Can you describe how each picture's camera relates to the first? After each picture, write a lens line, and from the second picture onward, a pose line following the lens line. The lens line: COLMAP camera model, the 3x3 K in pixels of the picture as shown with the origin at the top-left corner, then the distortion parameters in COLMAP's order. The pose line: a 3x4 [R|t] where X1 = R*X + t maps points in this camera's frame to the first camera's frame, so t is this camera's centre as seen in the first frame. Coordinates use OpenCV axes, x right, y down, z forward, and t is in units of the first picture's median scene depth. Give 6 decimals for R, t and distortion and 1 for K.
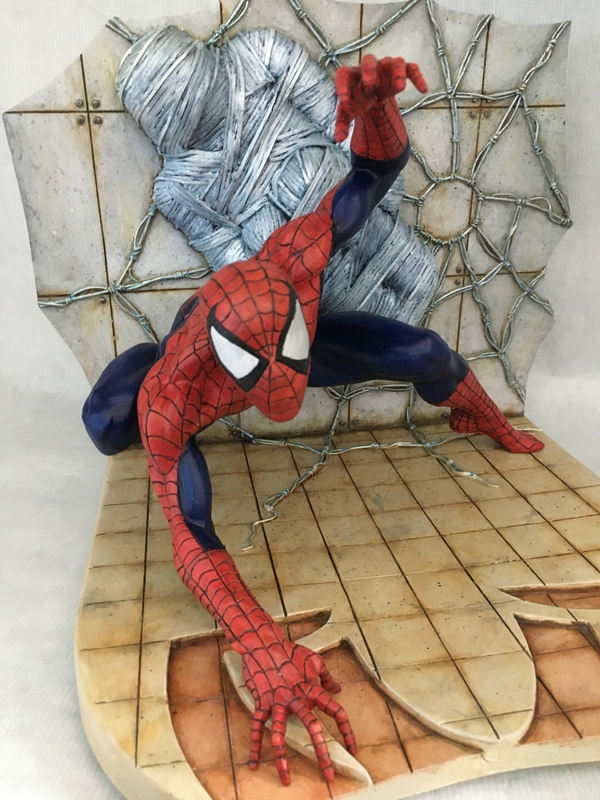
lens RADIAL K [[694.8, 0, 300.0], [0, 694.8, 400.0], [0, 0, 1]] dist [0.083486, -0.143158]
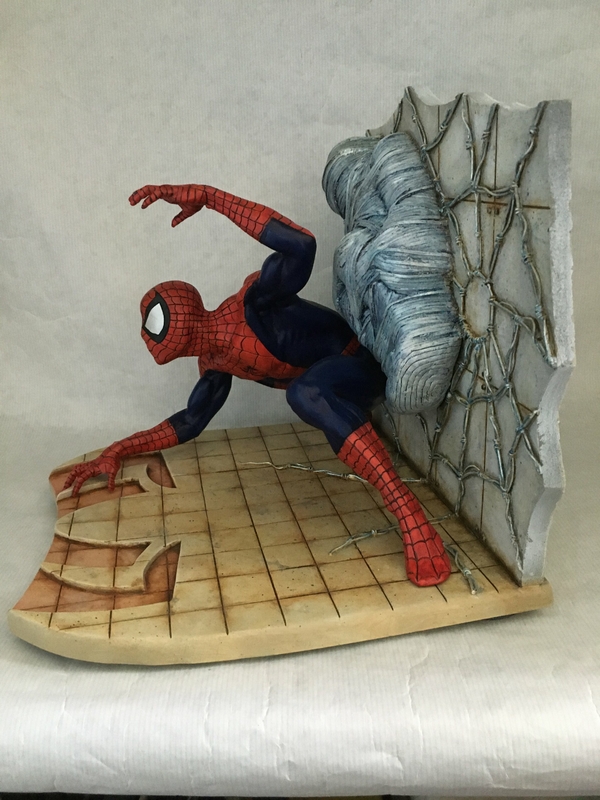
lens RADIAL K [[694.8, 0, 300.0], [0, 694.8, 400.0], [0, 0, 1]] dist [0.083486, -0.143158]
pose [[0.036422, 0.337702, -0.940548, 1.253846], [-0.335914, 0.890546, 0.306740, -0.411328], [0.941188, 0.304772, 0.145875, 0.764180]]
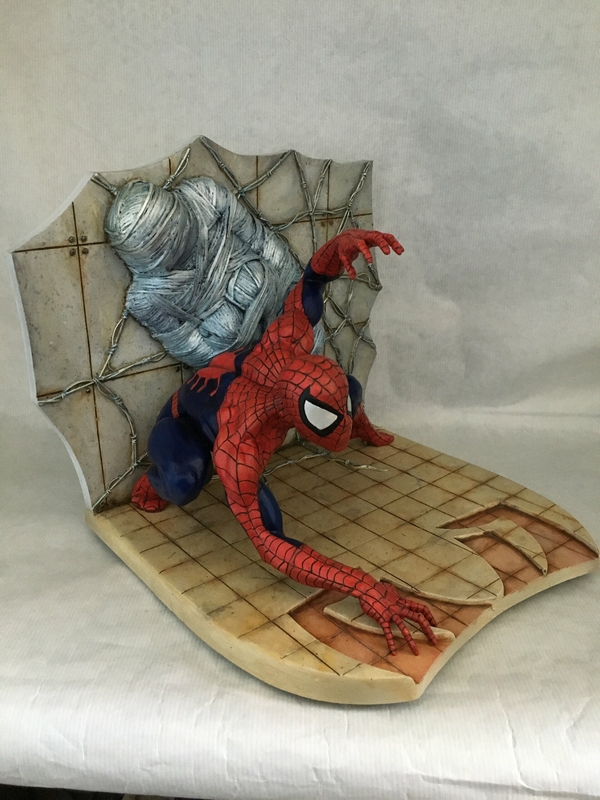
lens RADIAL K [[691.8, 0, 300.0], [0, 691.8, 400.0], [0, 0, 1]] dist [0.079314, -0.127569]
pose [[0.875149, -0.170521, 0.452809, -0.549555], [0.181149, 0.983249, 0.020168, -0.090872], [-0.448663, 0.064376, 0.891379, -0.258147]]
